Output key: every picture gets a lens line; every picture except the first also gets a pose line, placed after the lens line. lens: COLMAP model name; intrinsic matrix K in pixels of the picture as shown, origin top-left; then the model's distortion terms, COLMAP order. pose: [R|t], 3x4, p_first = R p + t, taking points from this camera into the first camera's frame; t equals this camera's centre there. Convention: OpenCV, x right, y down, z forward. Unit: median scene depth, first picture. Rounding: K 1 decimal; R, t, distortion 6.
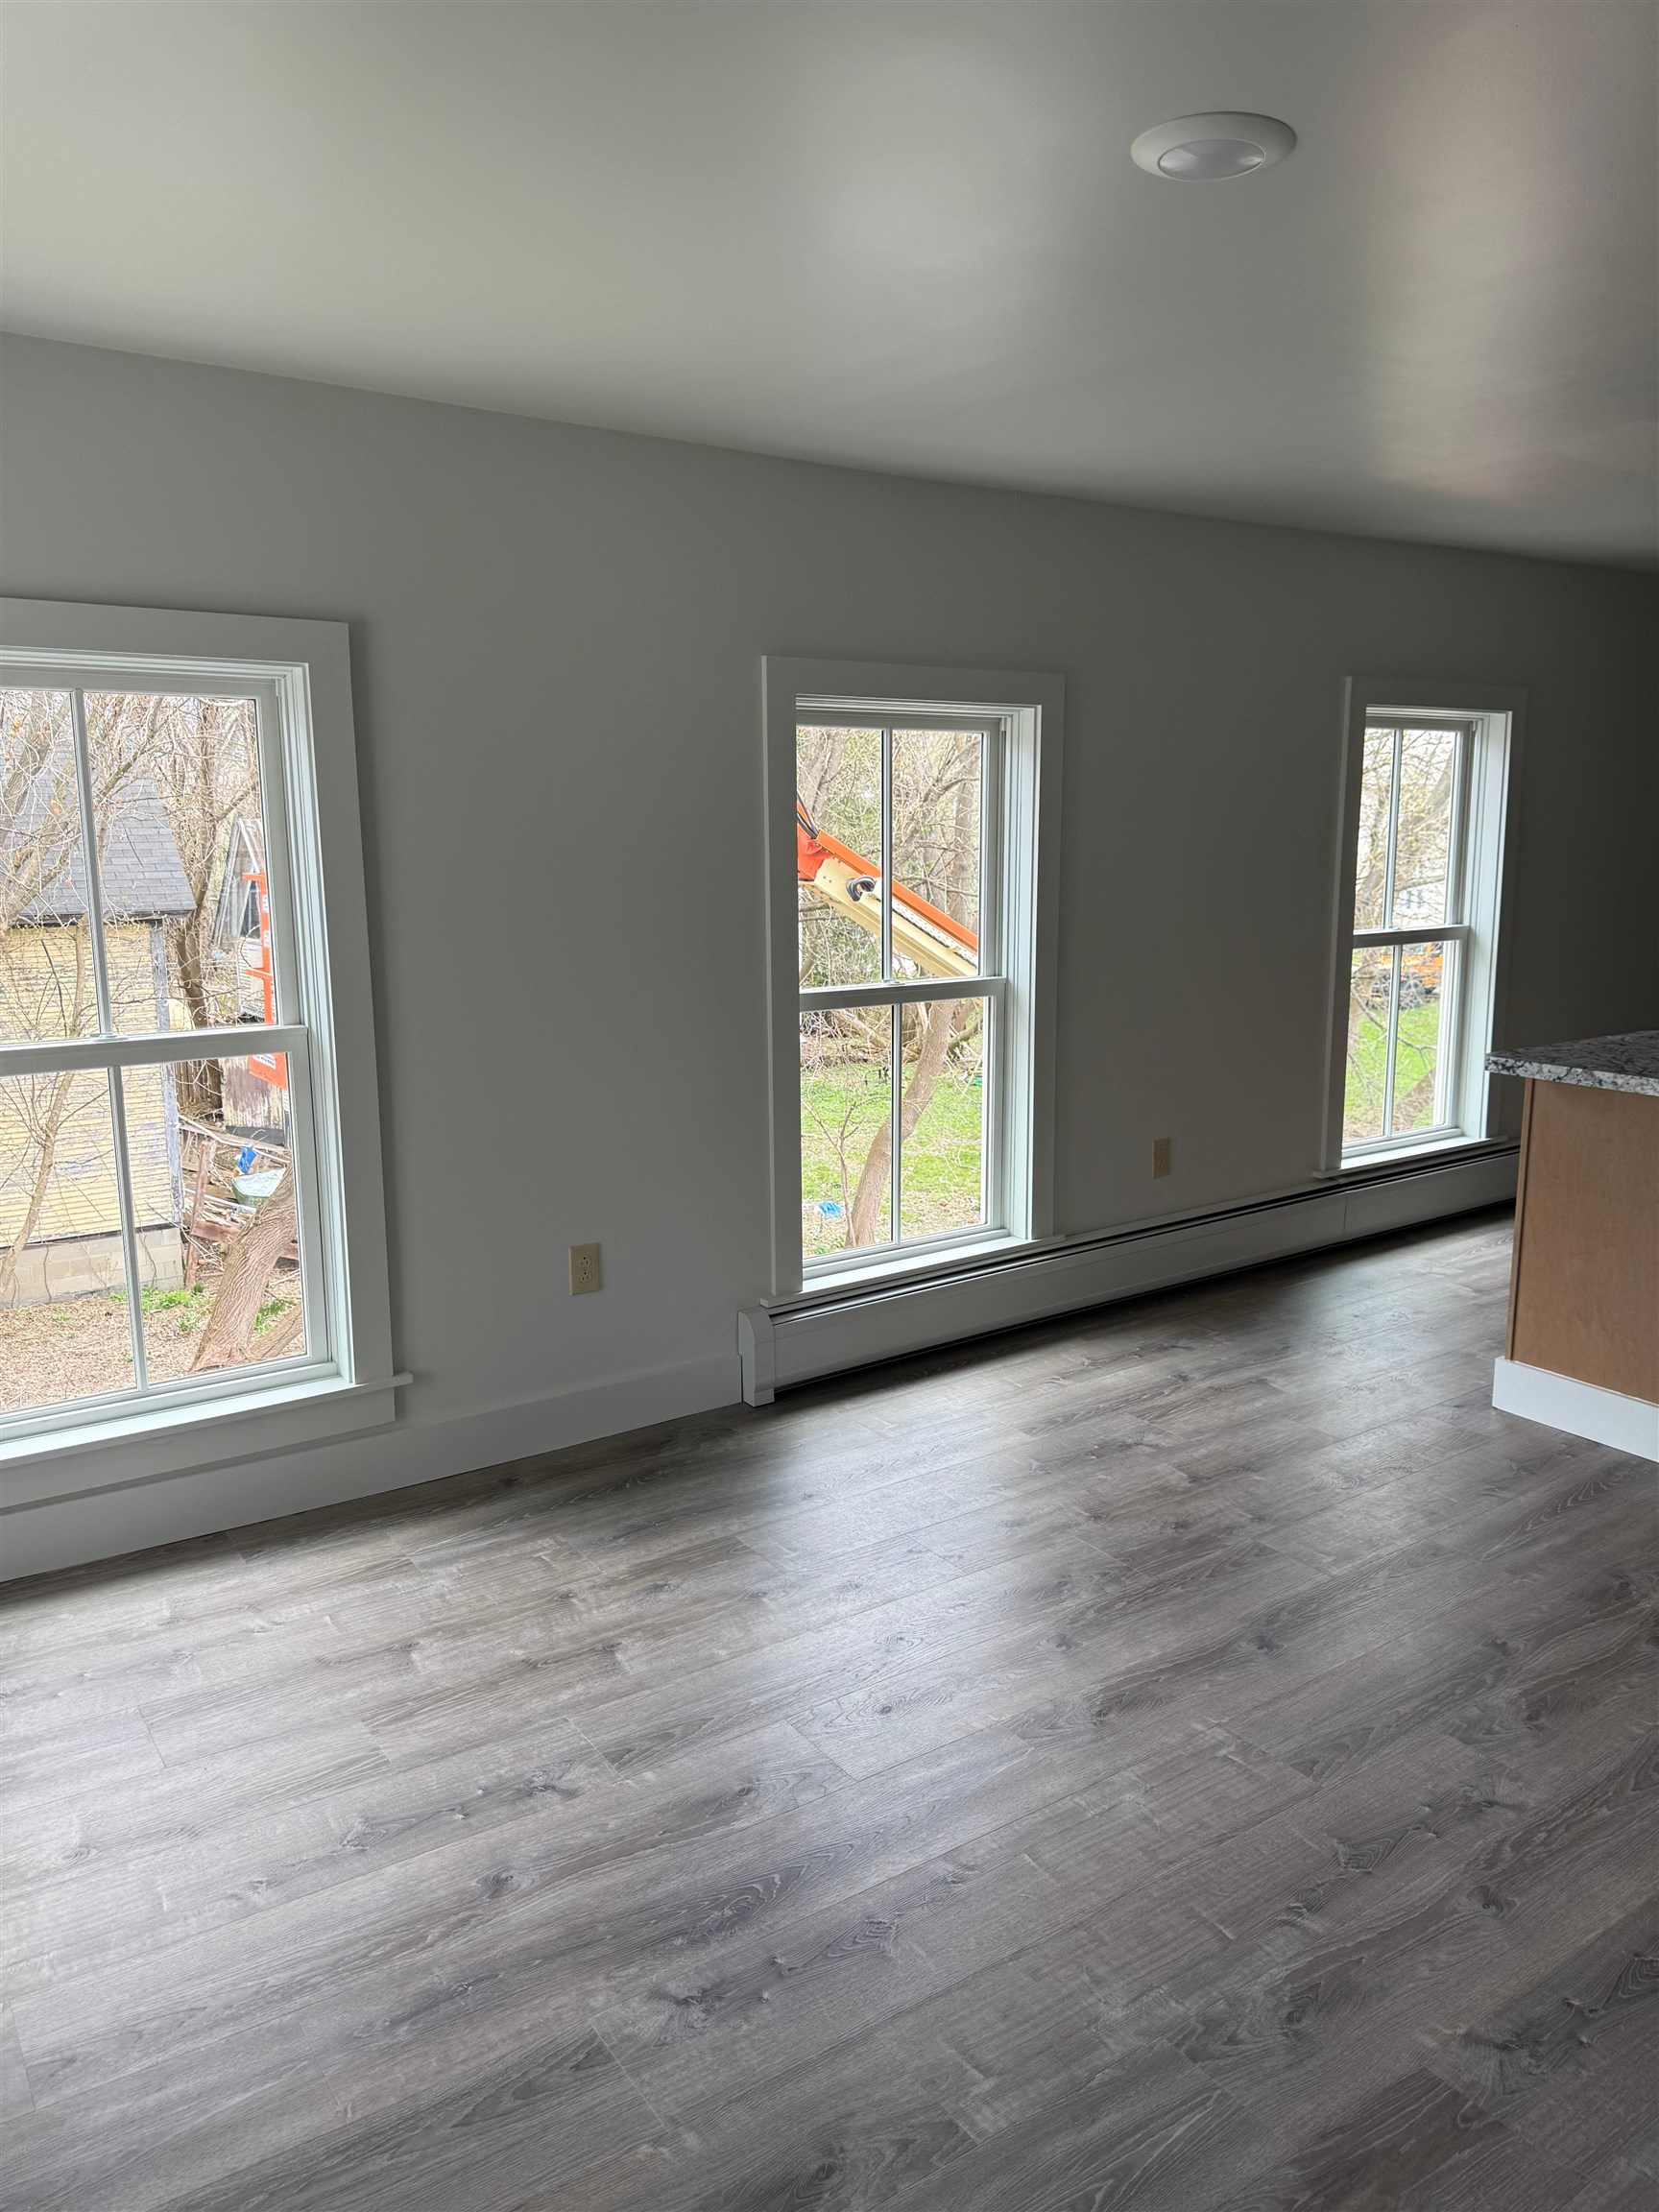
lens RADIAL K [[1557.9, 0, 829.5], [0, 1557.9, 1106.0], [0, 0, 1]] dist [0.086643, -0.107590]
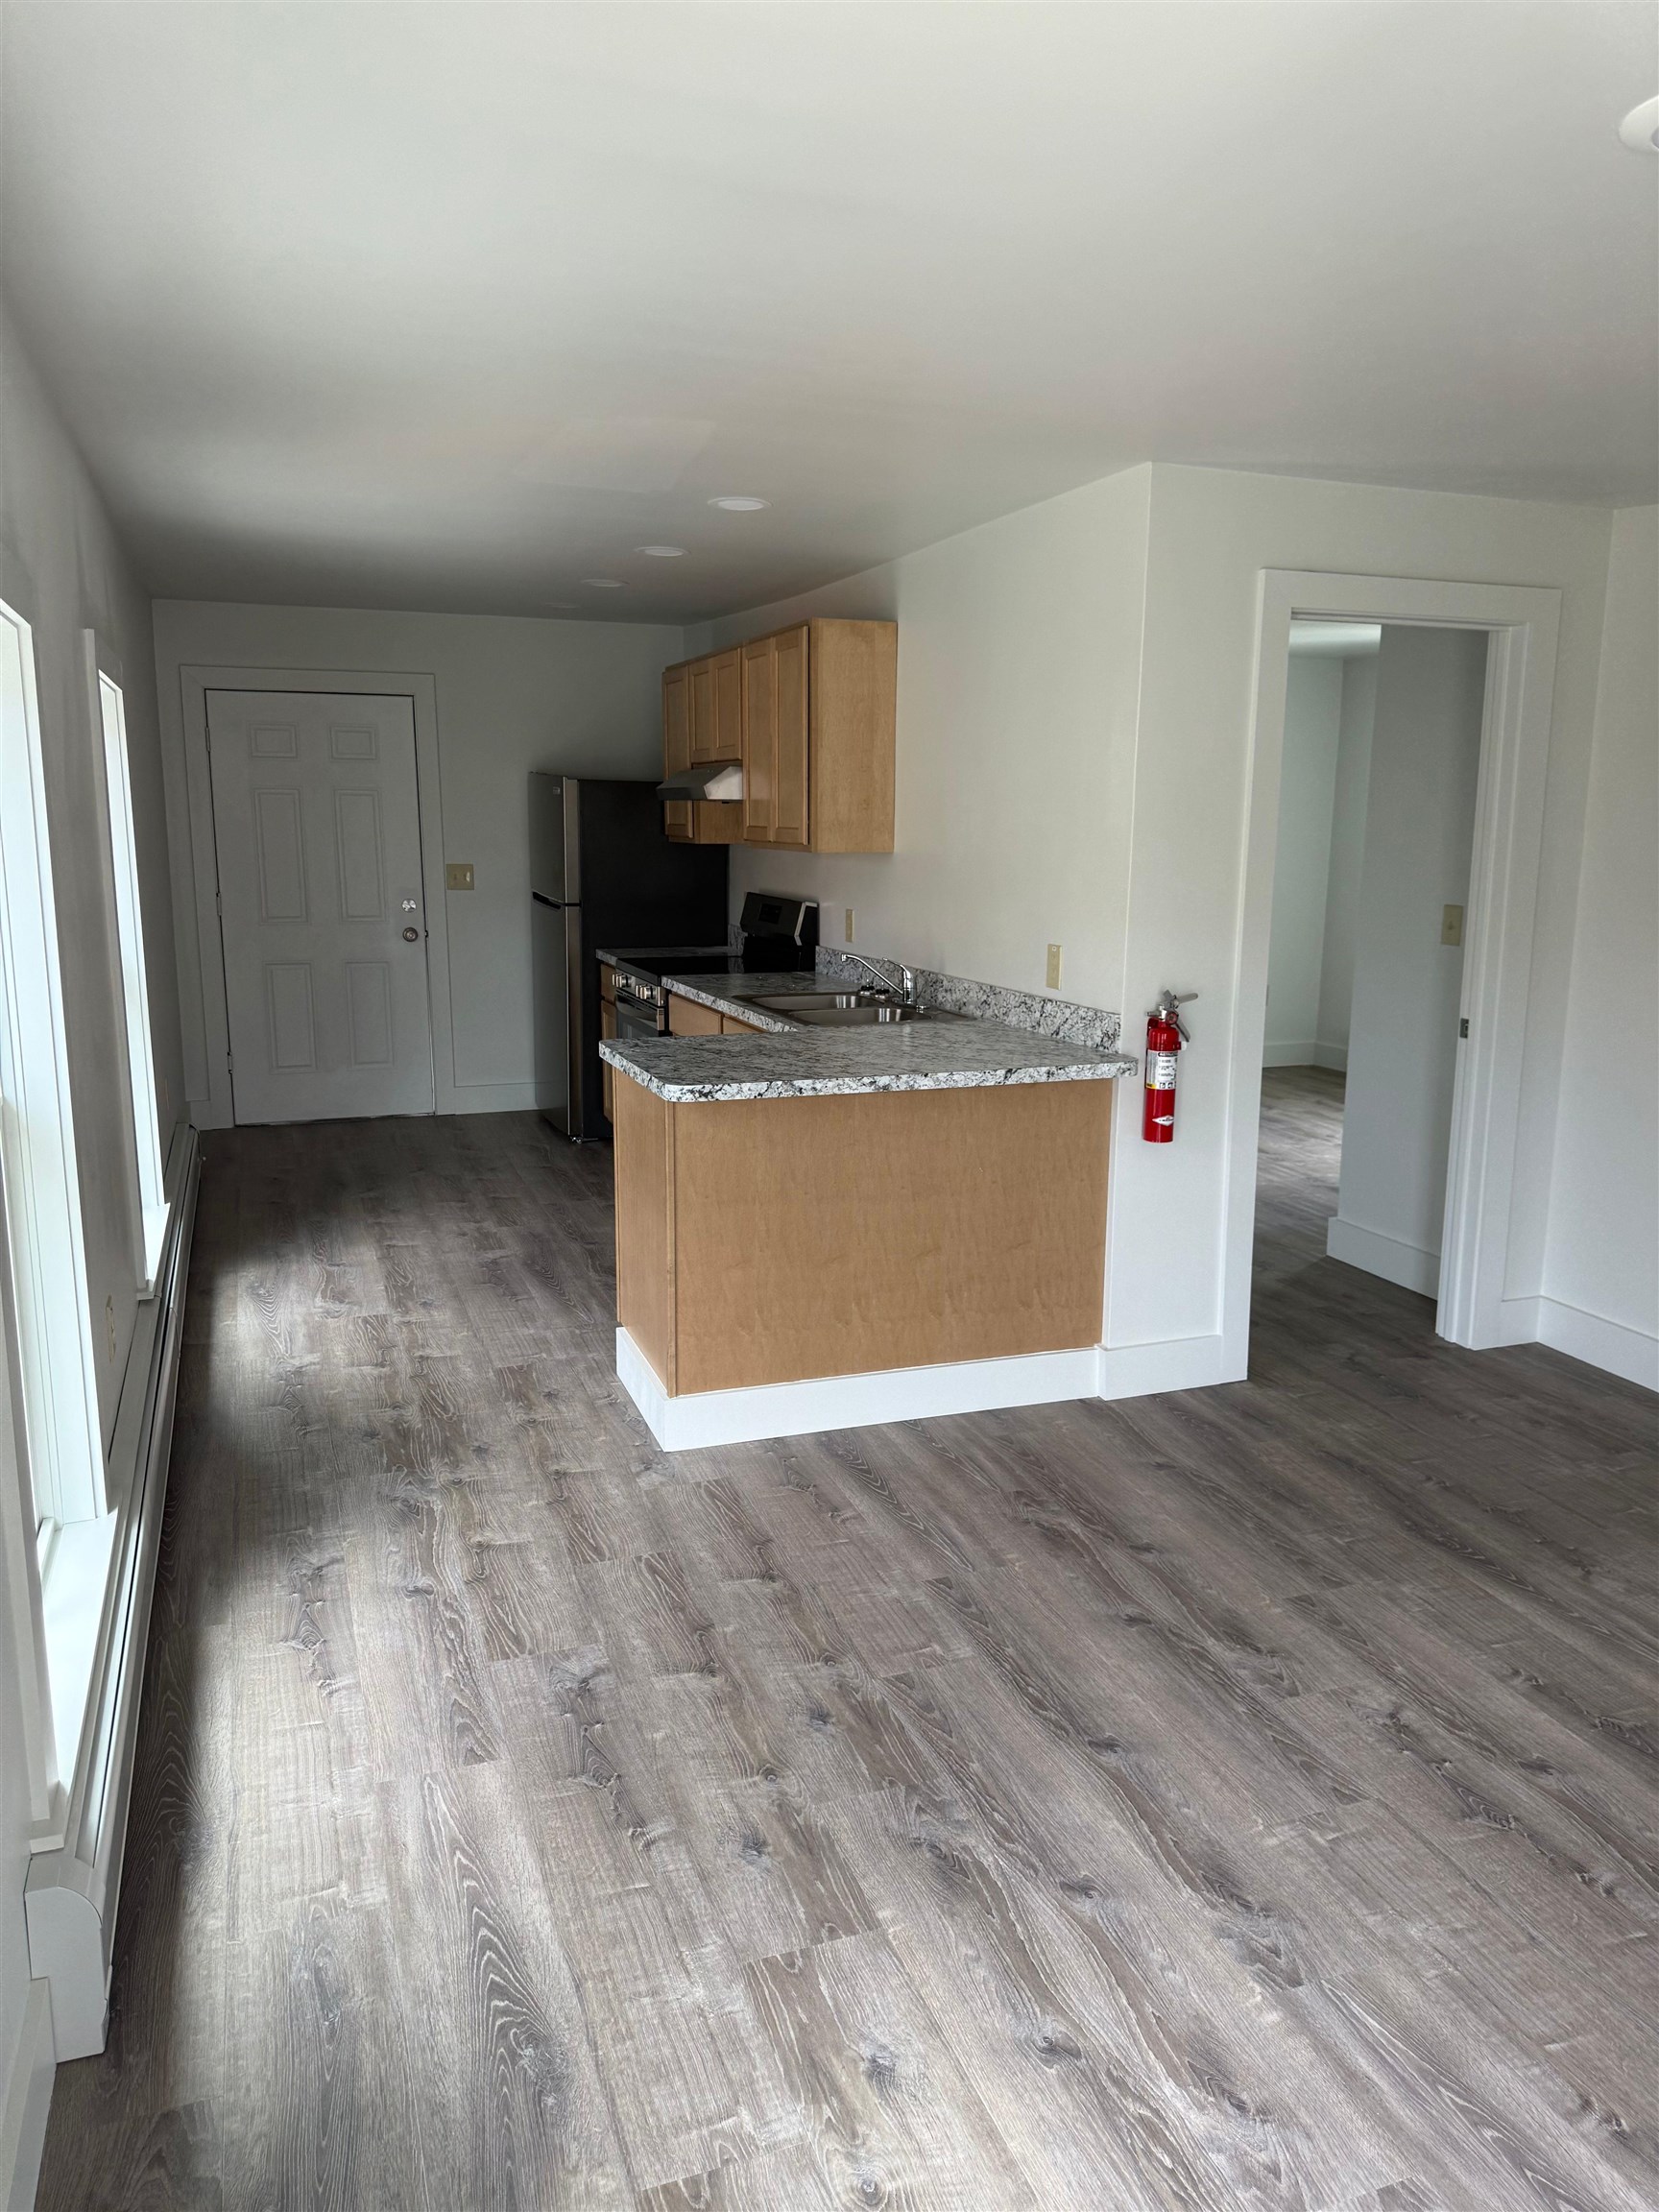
lens RADIAL K [[1557.9, 0, 829.5], [0, 1557.9, 1106.0], [0, 0, 1]] dist [0.086643, -0.107590]
pose [[0.241213, -0.175762, 0.954423, -0.453034], [0.164867, 0.976589, 0.138177, -0.136551], [-0.956365, 0.124023, 0.264544, 0.695218]]
